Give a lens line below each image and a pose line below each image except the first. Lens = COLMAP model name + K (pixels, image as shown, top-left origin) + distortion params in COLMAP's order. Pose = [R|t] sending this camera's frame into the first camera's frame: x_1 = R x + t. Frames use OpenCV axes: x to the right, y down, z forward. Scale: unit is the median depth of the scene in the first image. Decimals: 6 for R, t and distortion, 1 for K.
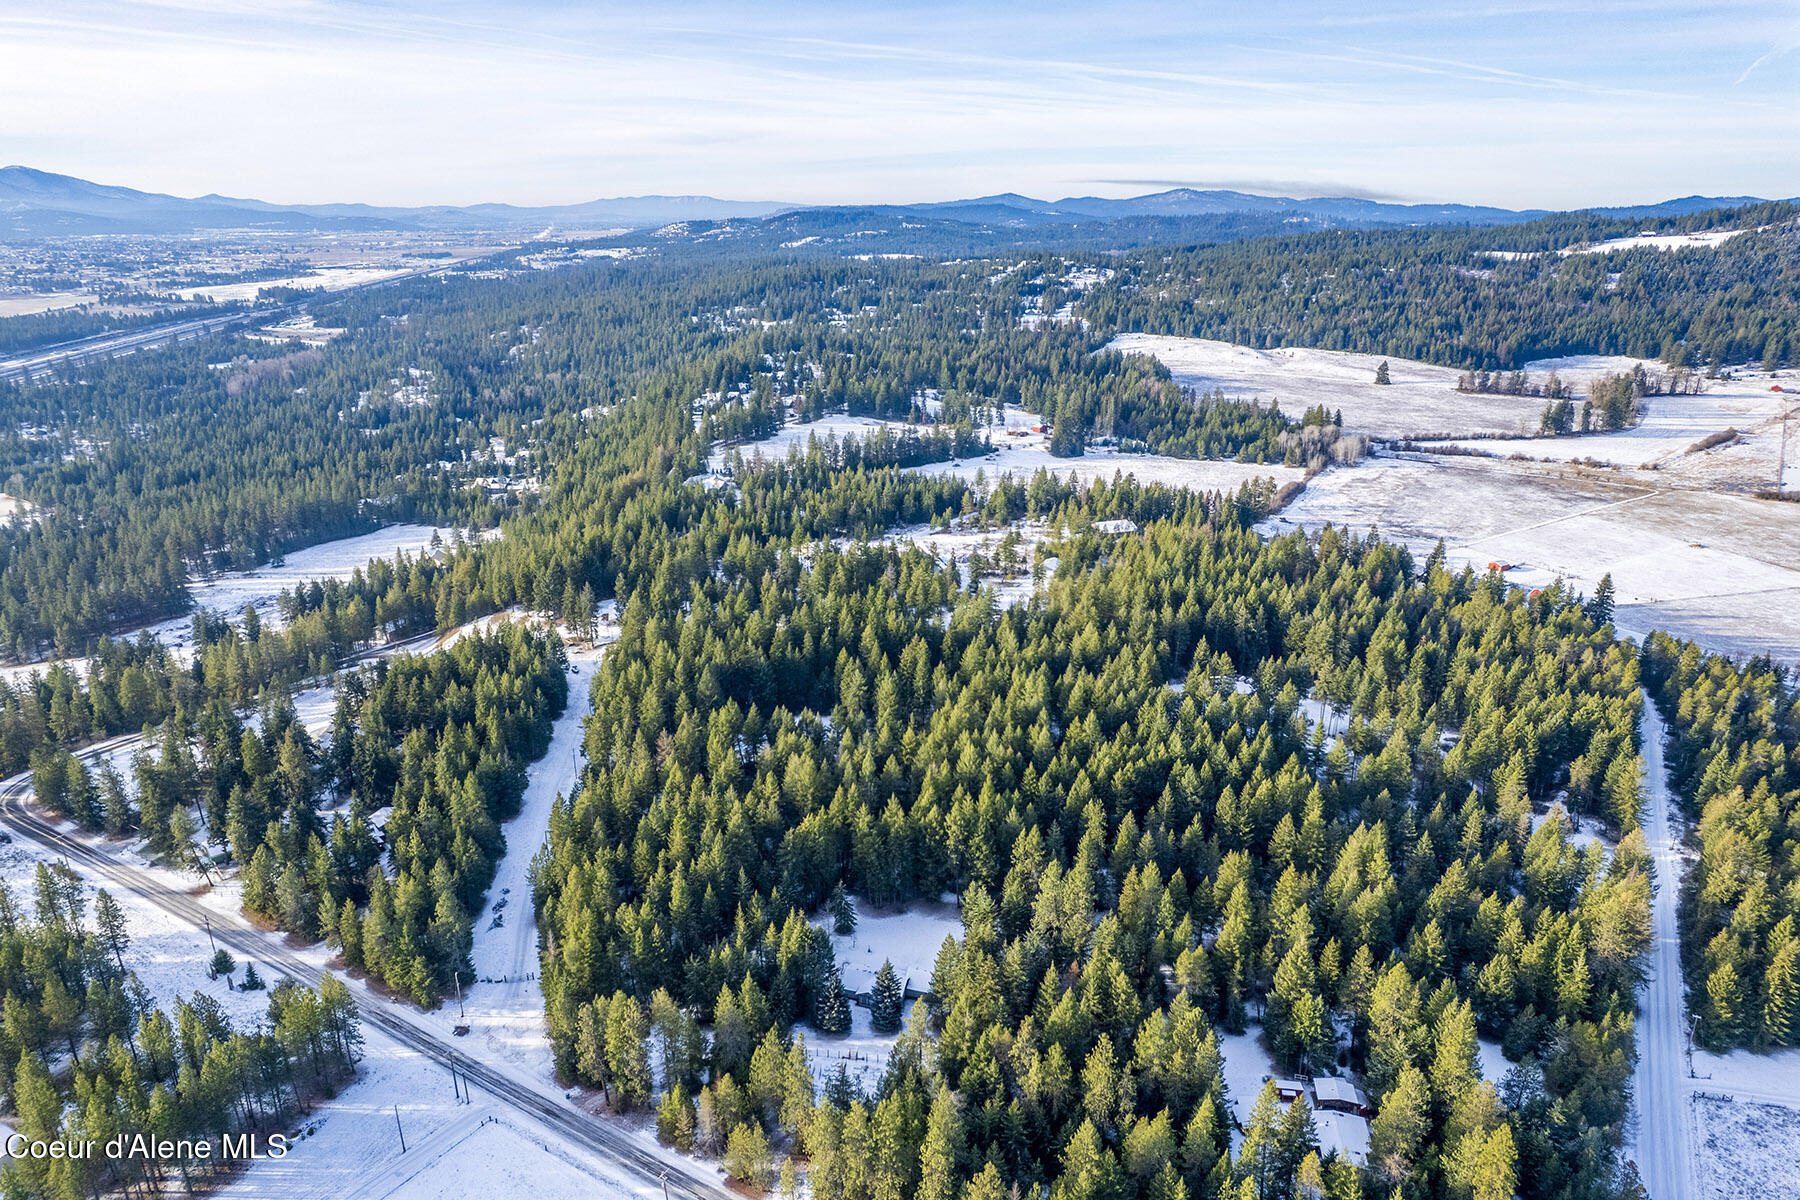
lens RADIAL K [[1139.1, 0, 898.8], [0, 1139.1, 599.5], [0, 0, 1]] dist [0.005602, 0.001330]
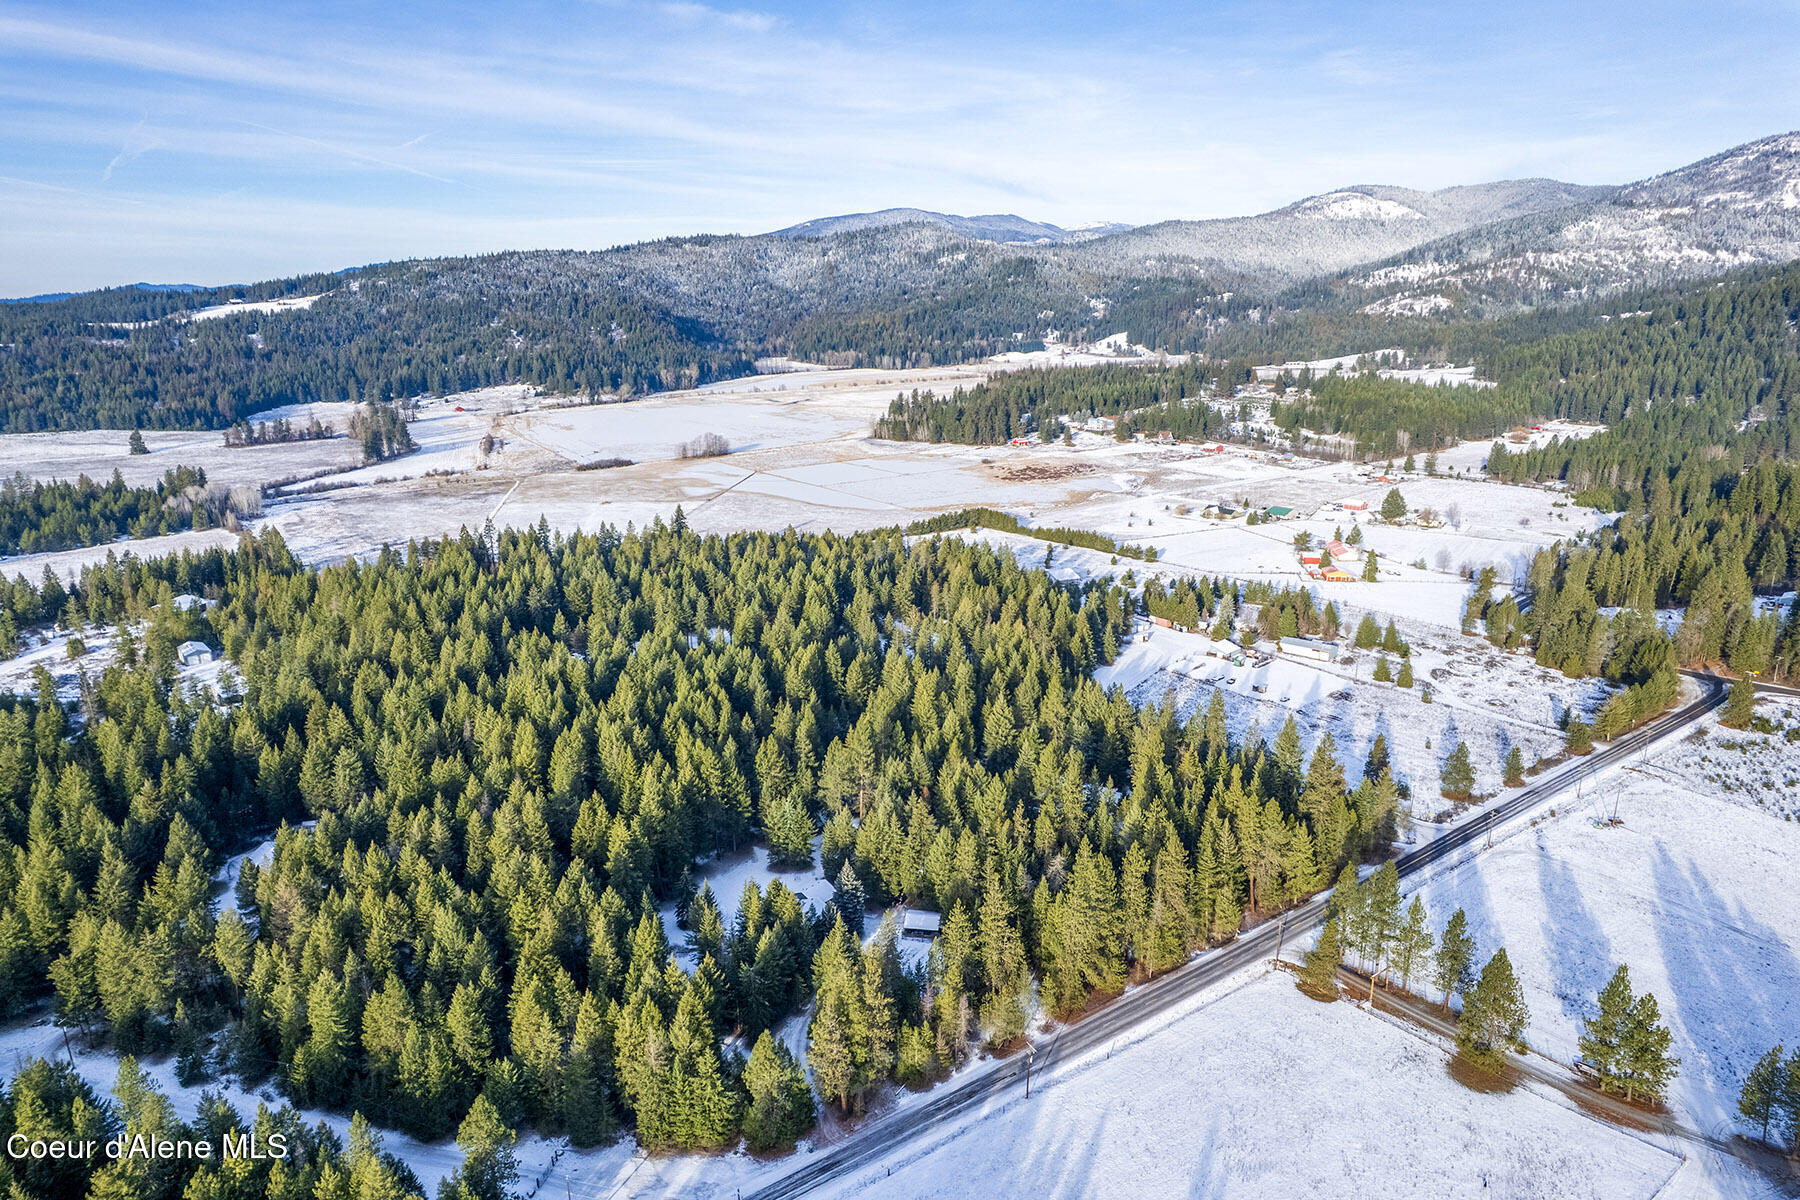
lens RADIAL K [[1139.1, 0, 900.2], [0, 1139.1, 600.3], [0, 0, 1]] dist [0.005602, 0.001330]
pose [[0.417237, -0.269412, 0.867946, -0.198842], [0.327353, 0.935493, 0.133015, -0.004209], [-0.847793, 0.228626, 0.478515, 0.107518]]
